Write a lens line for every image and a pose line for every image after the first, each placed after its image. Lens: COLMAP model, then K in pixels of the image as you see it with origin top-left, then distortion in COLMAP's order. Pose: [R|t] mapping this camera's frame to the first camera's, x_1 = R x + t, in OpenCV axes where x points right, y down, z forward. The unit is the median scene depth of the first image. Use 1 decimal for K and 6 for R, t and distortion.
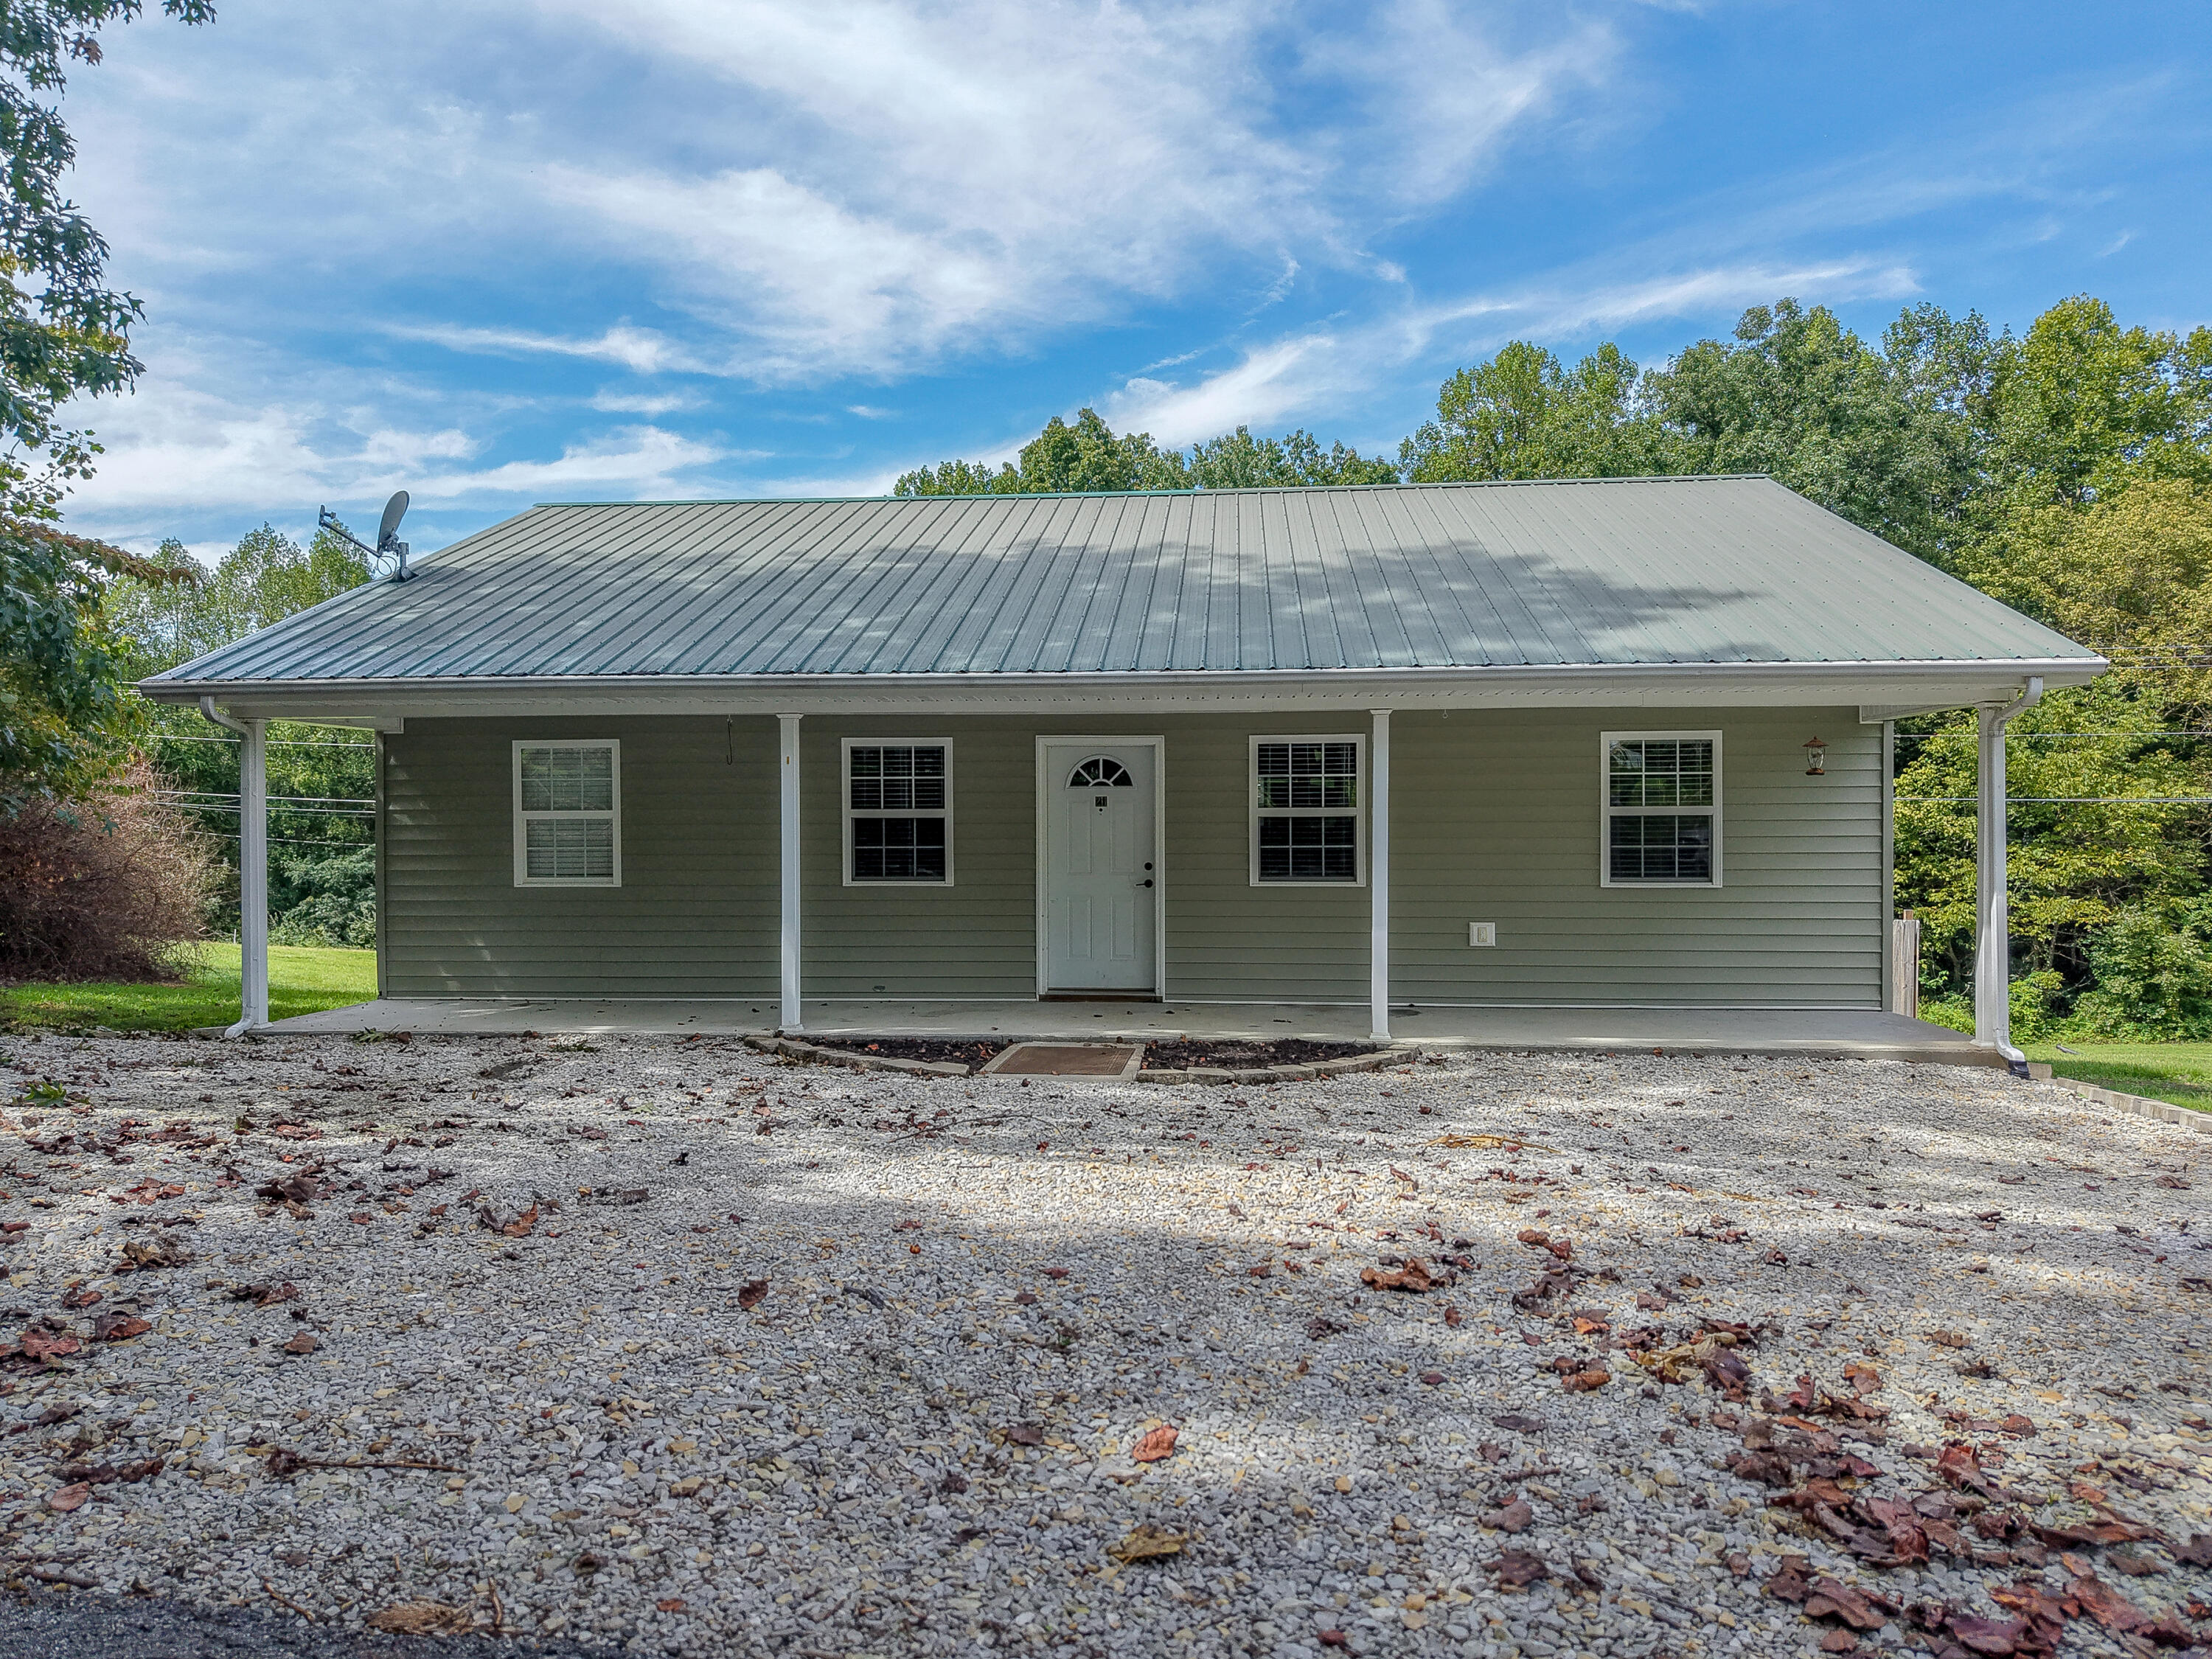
lens RADIAL K [[1478.4, 0, 1106.0], [0, 1478.4, 829.5], [0, 0, 1]] dist [0.031350, -0.032292]
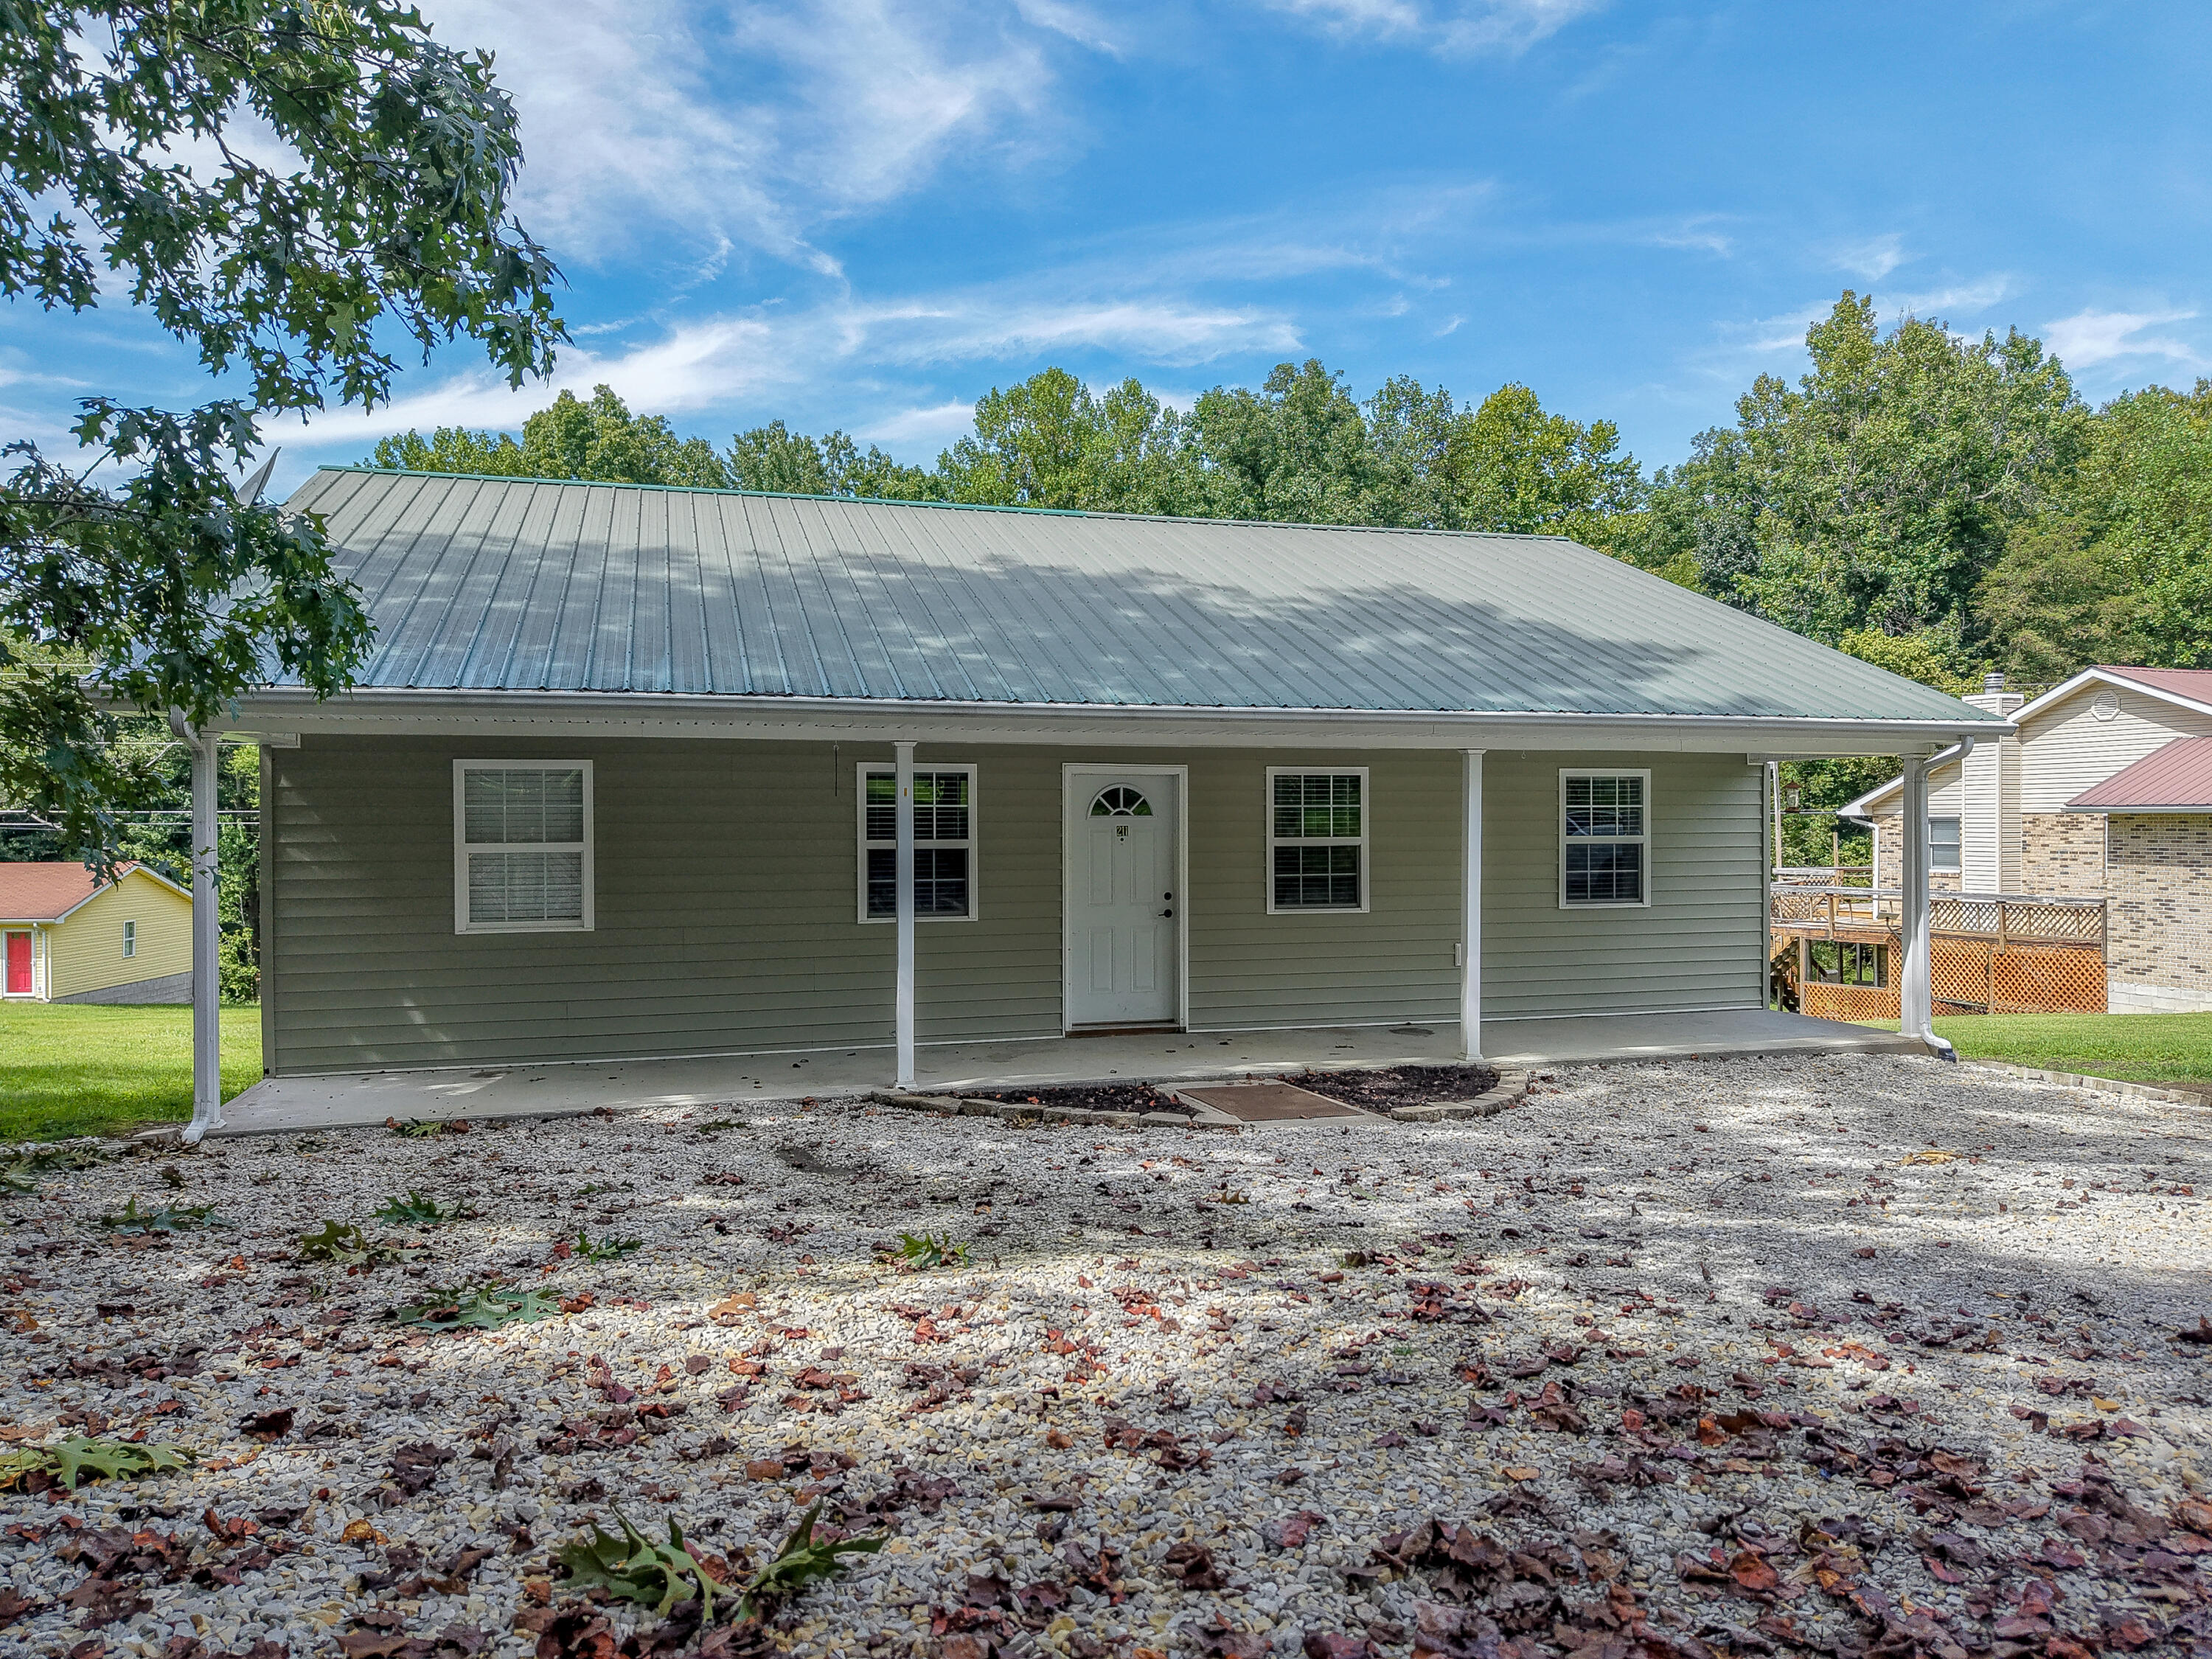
lens RADIAL K [[1478.4, 0, 1106.0], [0, 1478.4, 829.5], [0, 0, 1]] dist [0.031350, -0.032292]
pose [[0.931595, -0.001803, 0.363493, -0.367220], [0.002073, 0.999998, -0.000352, -0.019517], [-0.363491, 0.001081, 0.931597, 0.087619]]
